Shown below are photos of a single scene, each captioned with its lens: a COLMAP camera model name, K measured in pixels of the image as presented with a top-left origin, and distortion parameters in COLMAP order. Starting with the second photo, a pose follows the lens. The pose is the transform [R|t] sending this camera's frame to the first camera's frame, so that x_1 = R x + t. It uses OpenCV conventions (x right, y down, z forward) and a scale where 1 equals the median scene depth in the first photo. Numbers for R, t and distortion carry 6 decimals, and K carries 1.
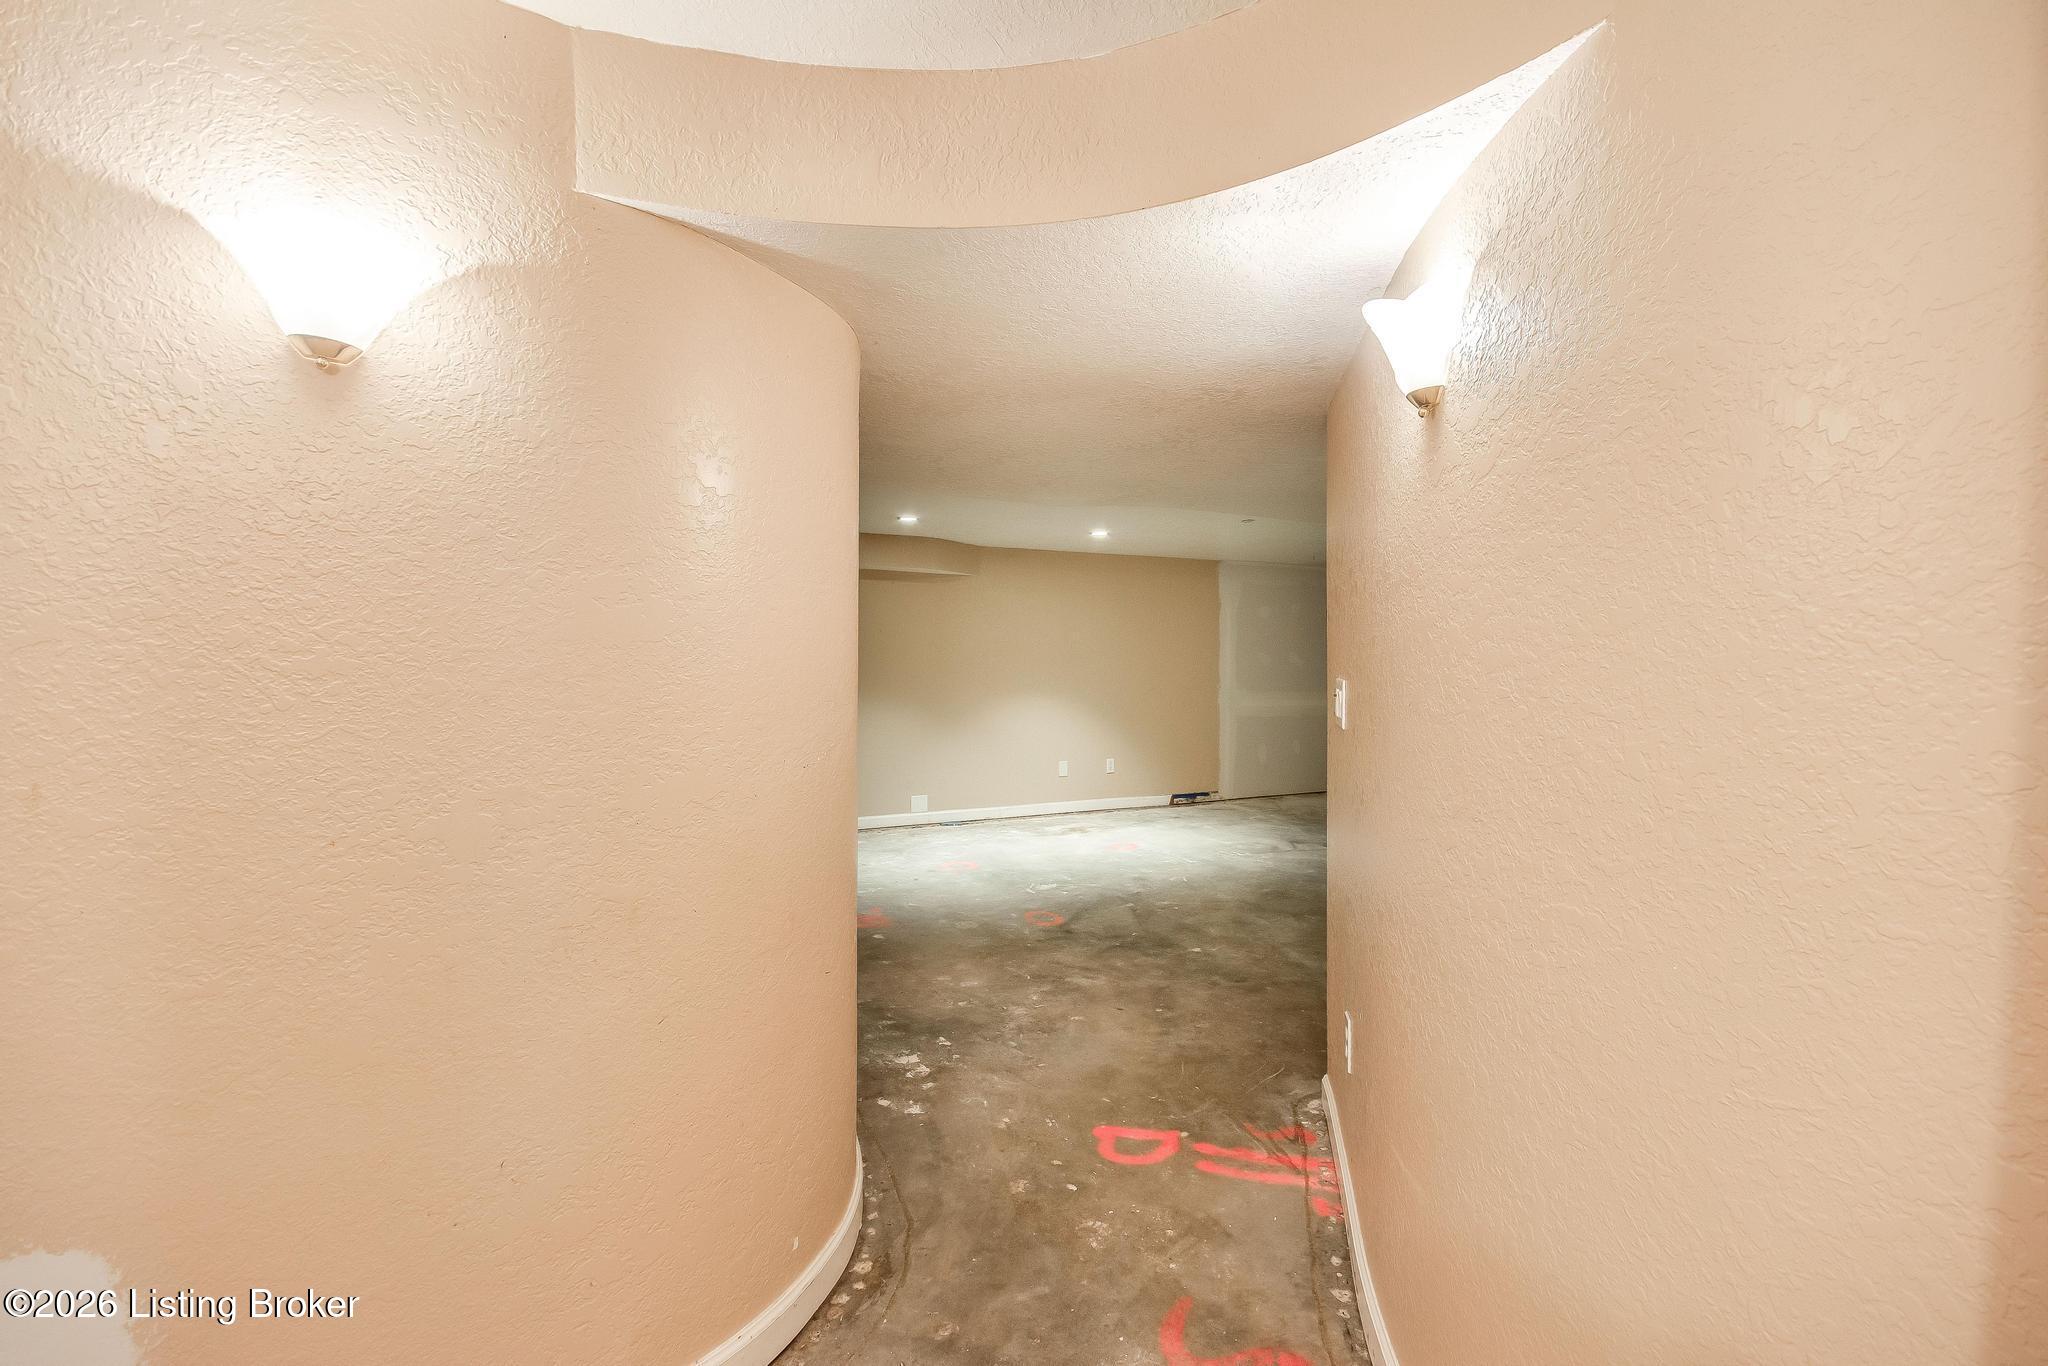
lens RADIAL K [[915.7, 0, 1029.8], [0, 915.7, 696.0], [0, 0, 1]] dist [0.002957, -0.000960]
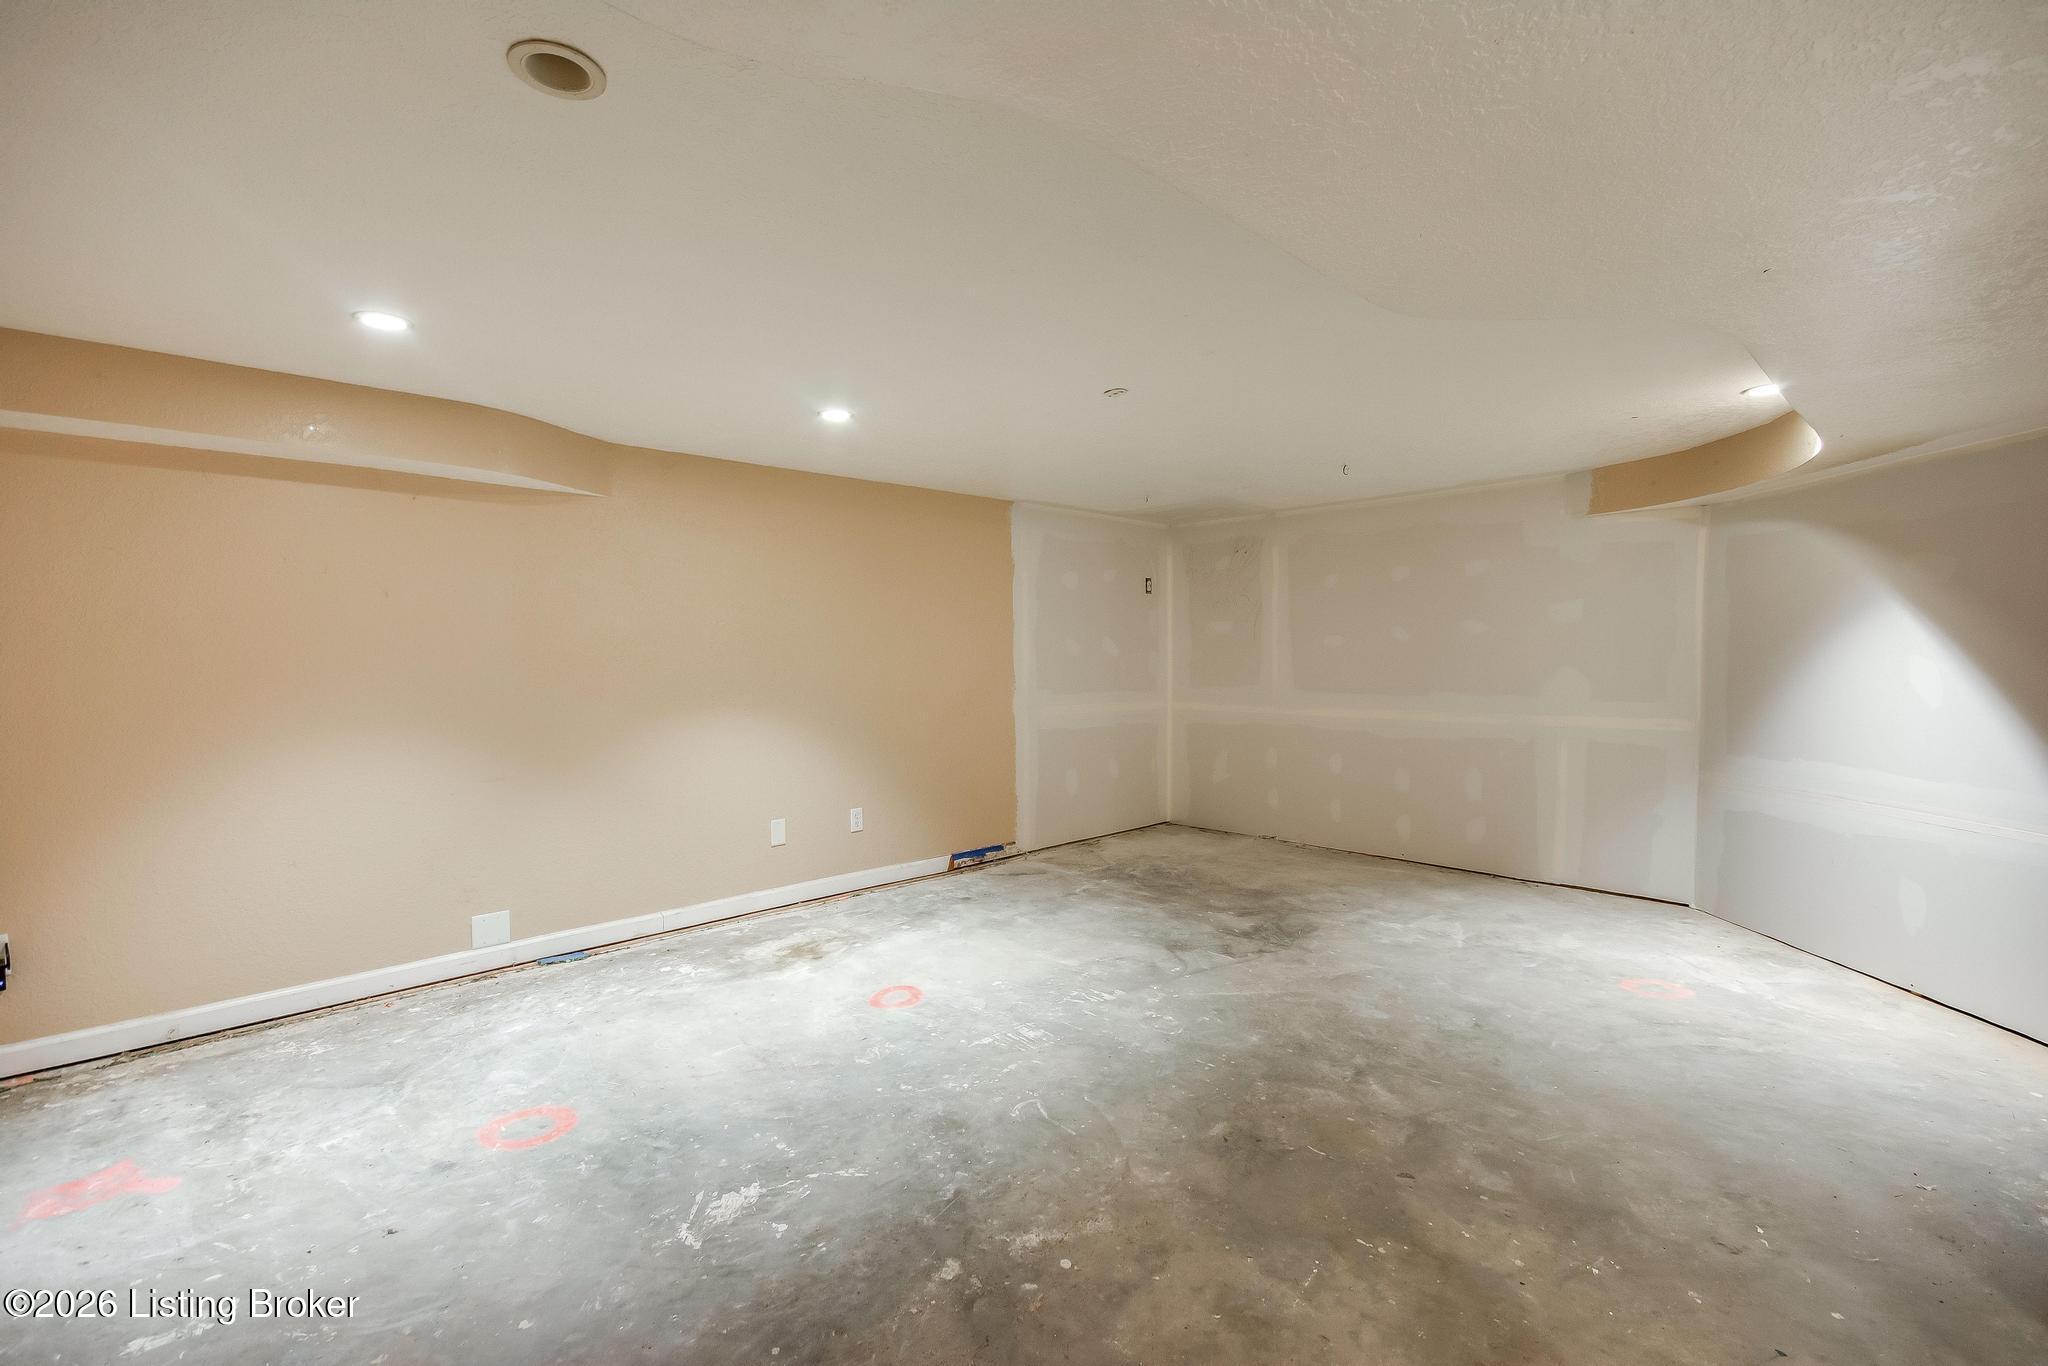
lens RADIAL K [[915.7, 0, 1029.8], [0, 915.7, 696.0], [0, 0, 1]] dist [0.002957, -0.000960]
pose [[0.955280, -0.020603, 0.294985, 0.019782], [0.017832, 0.999768, 0.012084, -0.014256], [-0.295166, -0.006283, 0.955425, 0.396094]]
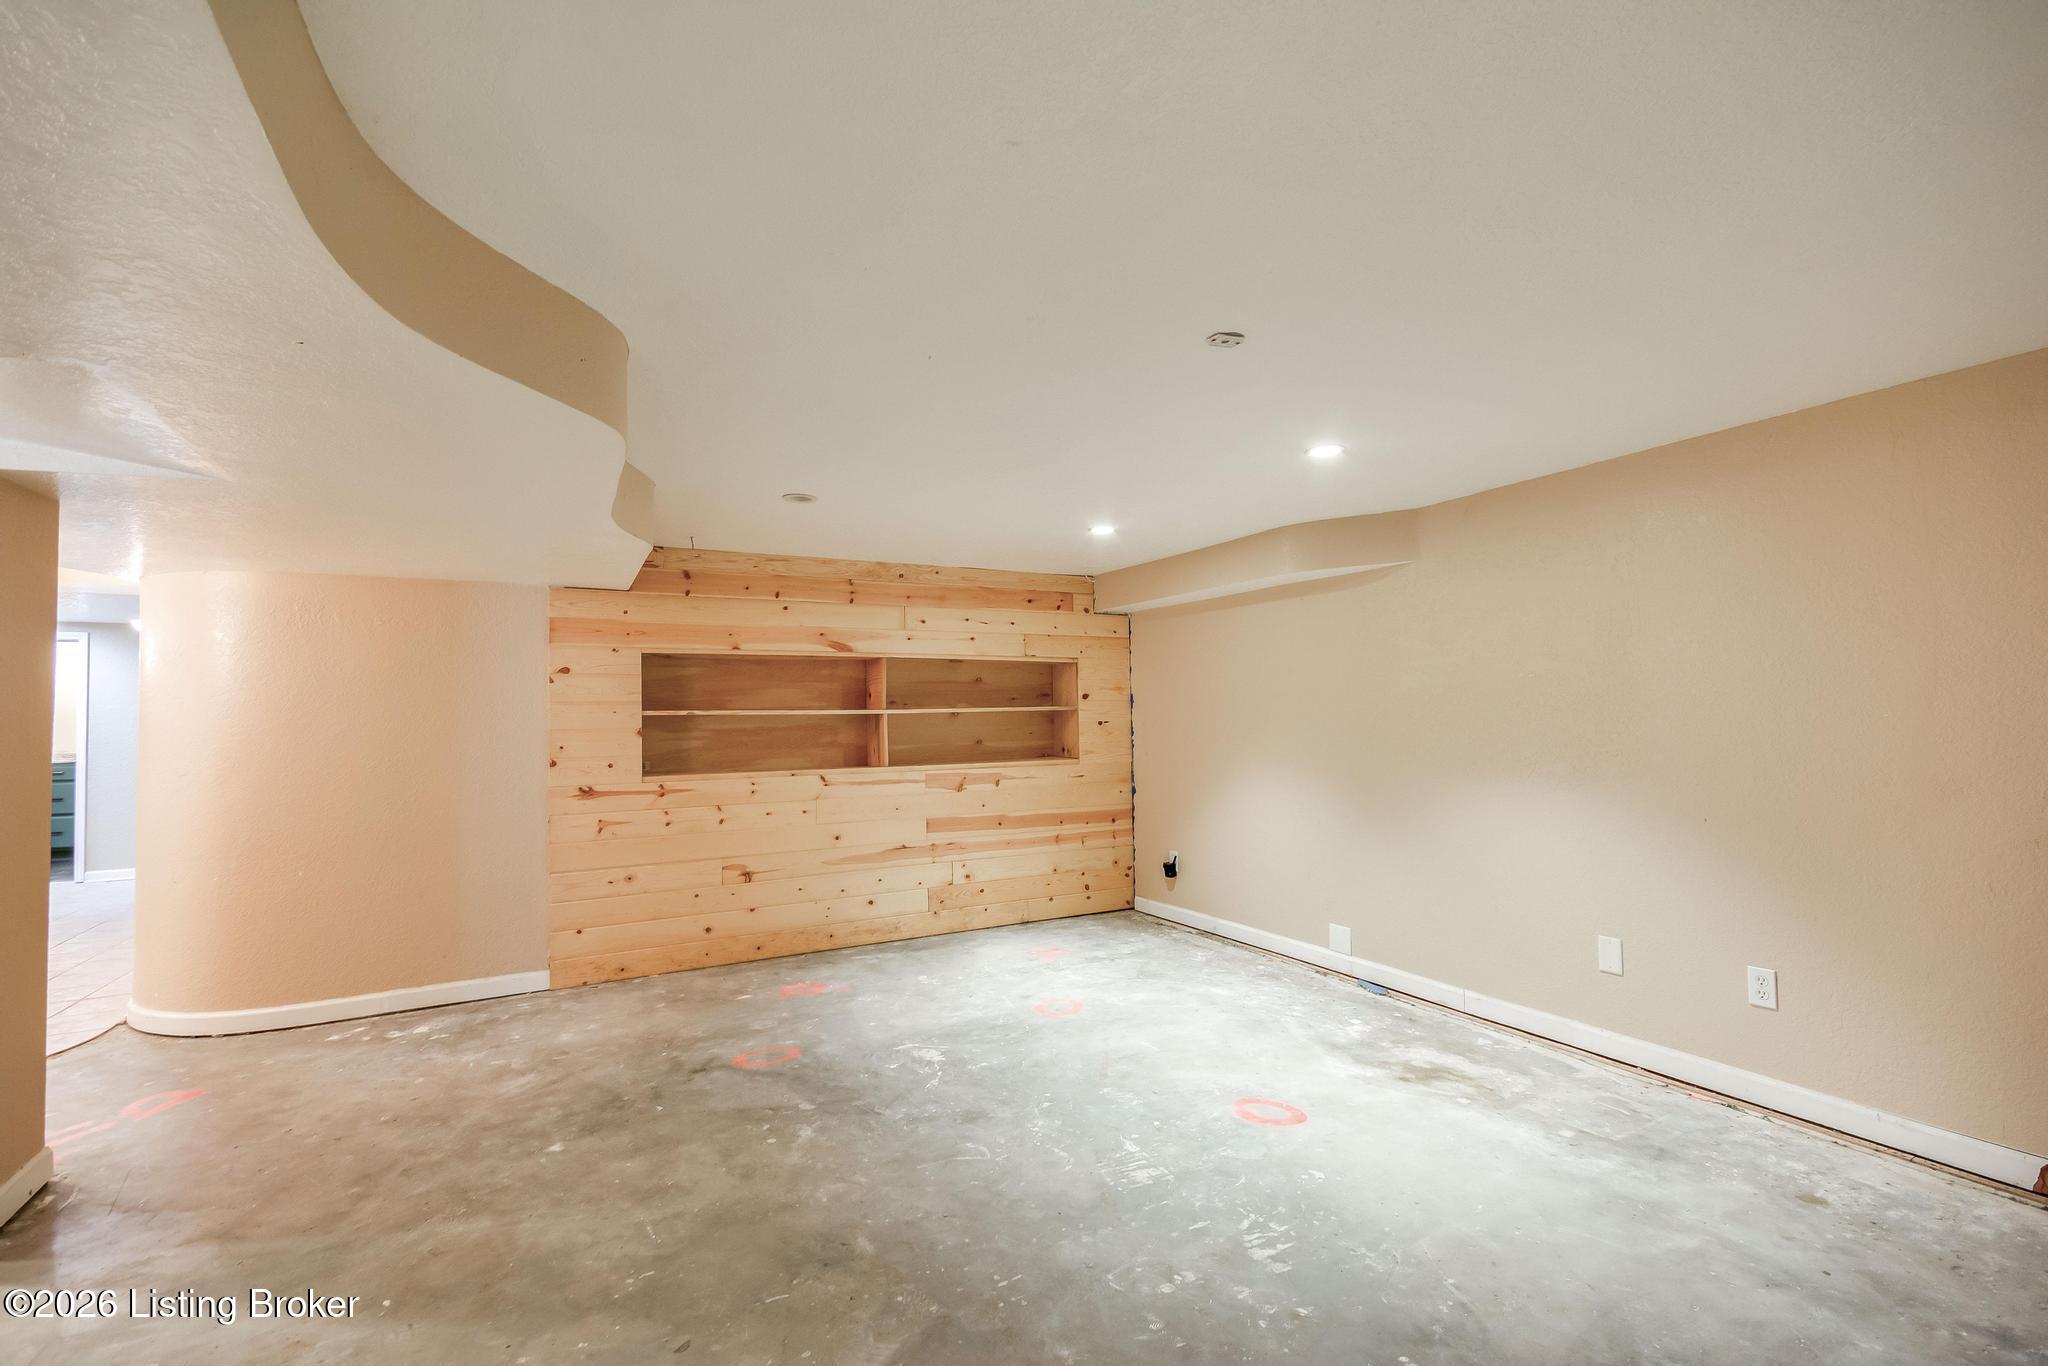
lens RADIAL K [[915.7, 0, 1029.8], [0, 915.7, 696.0], [0, 0, 1]] dist [0.002957, -0.000960]
pose [[0.004479, -0.024590, -0.999688, 0.495348], [-0.022136, 0.999450, -0.024683, -0.028324], [0.999745, 0.022239, 0.003932, 0.746489]]
